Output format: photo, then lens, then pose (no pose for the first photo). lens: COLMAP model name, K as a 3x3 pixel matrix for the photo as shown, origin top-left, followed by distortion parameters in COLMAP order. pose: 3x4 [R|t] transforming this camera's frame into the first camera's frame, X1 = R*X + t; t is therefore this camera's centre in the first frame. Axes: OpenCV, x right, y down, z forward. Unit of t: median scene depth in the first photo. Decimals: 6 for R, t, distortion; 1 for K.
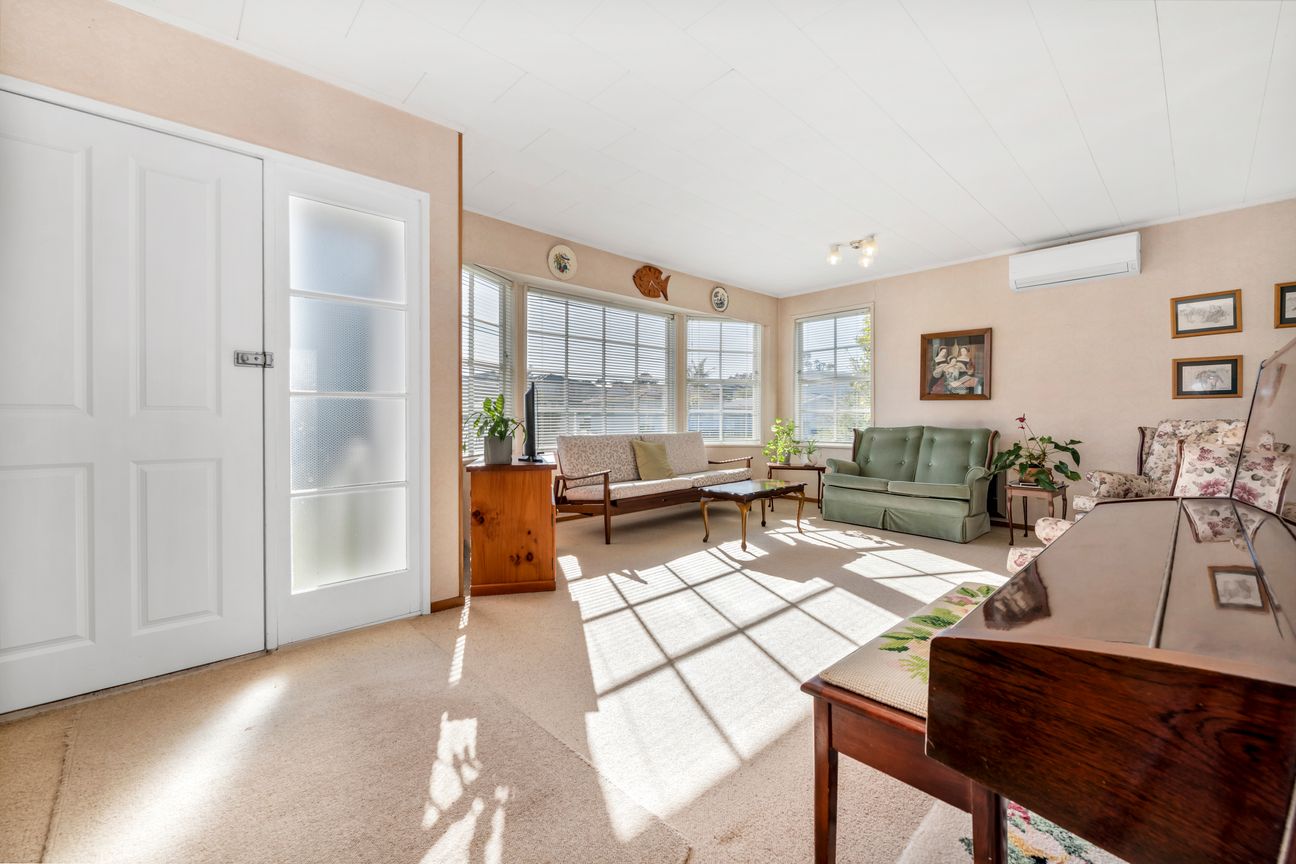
lens RADIAL K [[519.7, 0, 651.2], [0, 519.7, 419.2], [0, 0, 1]] dist [0.000975, -0.000039]
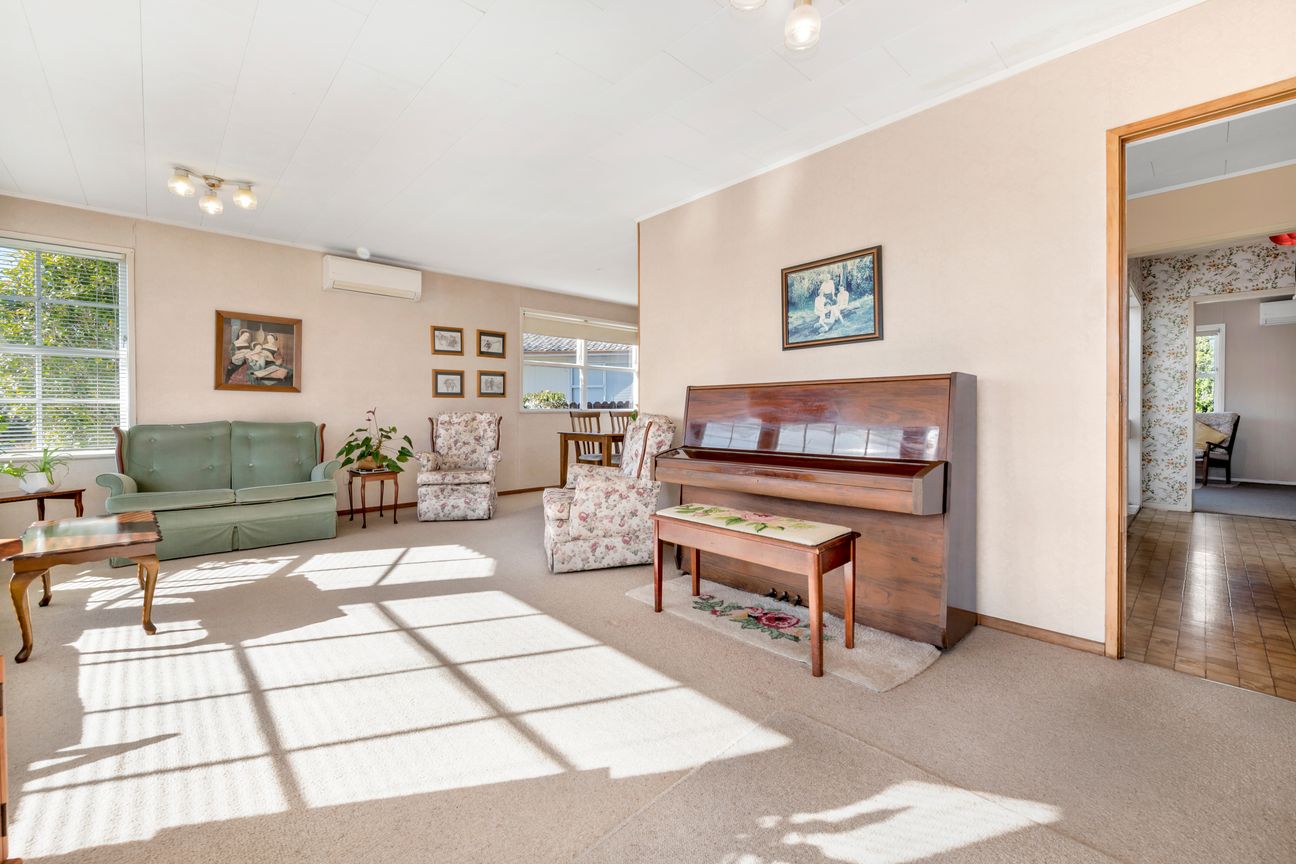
lens RADIAL K [[519.7, 0, 651.2], [0, 519.7, 419.2], [0, 0, 1]] dist [0.000975, -0.000039]
pose [[0.000268, -0.019443, 0.999811, -0.382905], [0.002603, 0.999808, 0.019443, -0.005195], [-0.999997, 0.002598, 0.000319, 0.385302]]
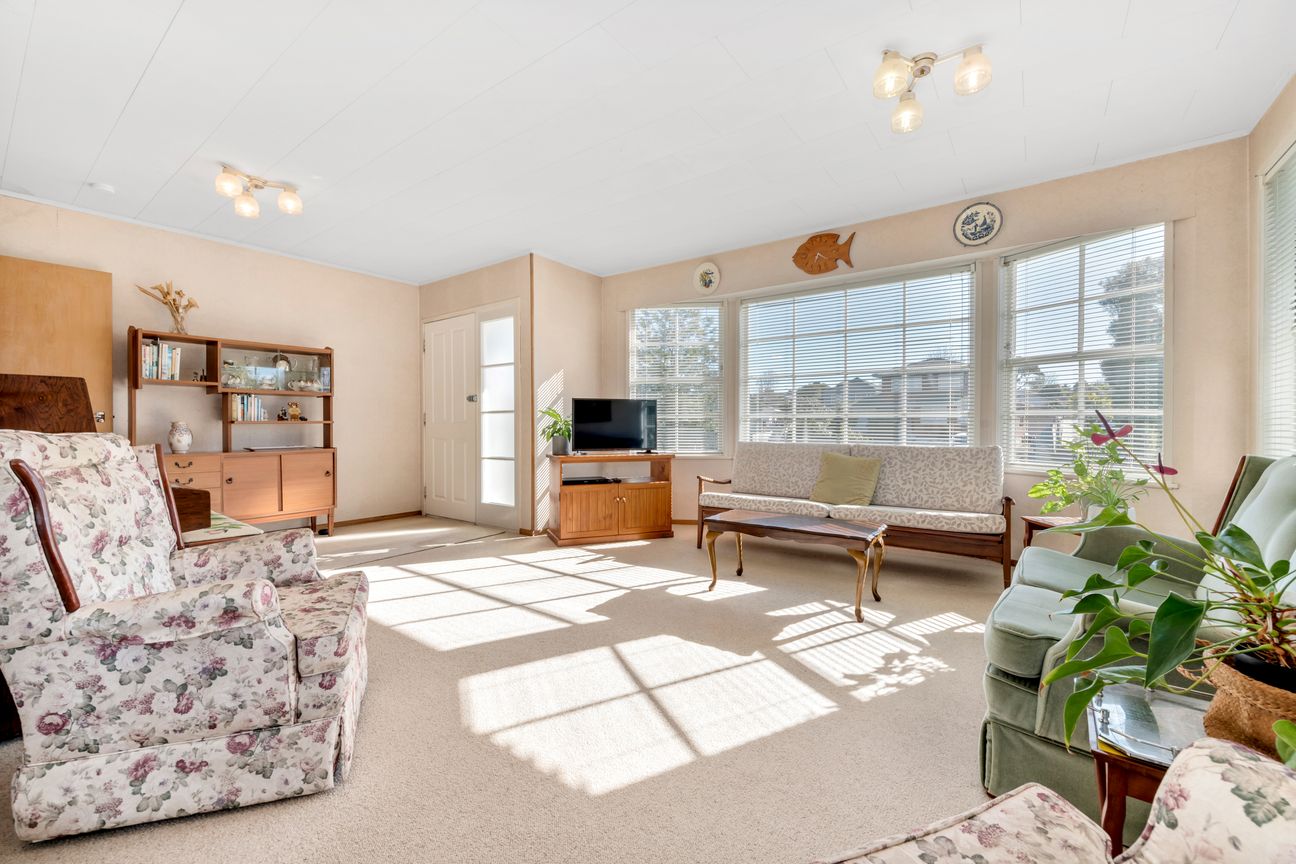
lens RADIAL K [[519.7, 0, 651.2], [0, 519.7, 419.2], [0, 0, 1]] dist [0.000975, -0.000039]
pose [[0.169197, -0.010729, -0.985524, 0.864612], [-0.008097, 0.999892, -0.012276, 0.002664], [0.985549, 0.010057, 0.169092, 0.708415]]
